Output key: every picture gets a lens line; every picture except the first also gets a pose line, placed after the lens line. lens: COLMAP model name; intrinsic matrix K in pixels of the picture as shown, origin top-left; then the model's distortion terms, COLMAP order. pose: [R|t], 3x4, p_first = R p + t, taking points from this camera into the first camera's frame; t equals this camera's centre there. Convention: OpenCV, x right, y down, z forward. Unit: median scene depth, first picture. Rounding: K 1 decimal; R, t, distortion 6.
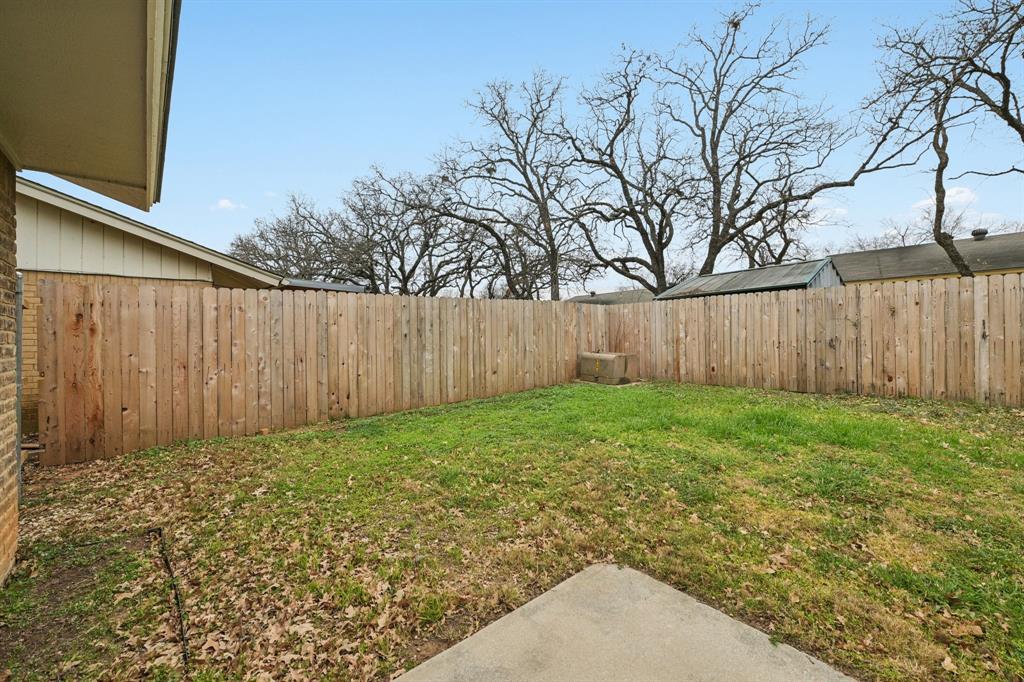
lens RADIAL K [[418.6, 0, 514.1], [0, 418.6, 332.9], [0, 0, 1]] dist [-0.009992, -0.000190]
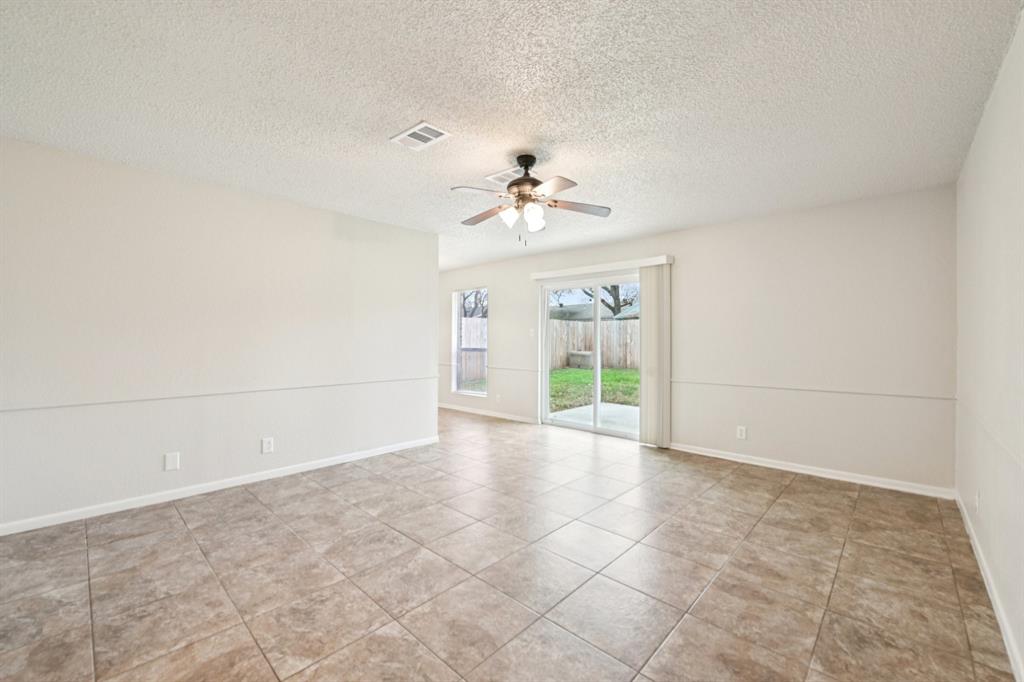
lens RADIAL K [[418.6, 0, 512.1], [0, 418.6, 340.7], [0, 0, 1]] dist [-0.009992, -0.000190]
pose [[0.995409, 0.012913, 0.094839, -0.221841], [-0.013792, 0.999868, 0.008625, -0.004735], [-0.094716, -0.009893, 0.995455, -0.623364]]
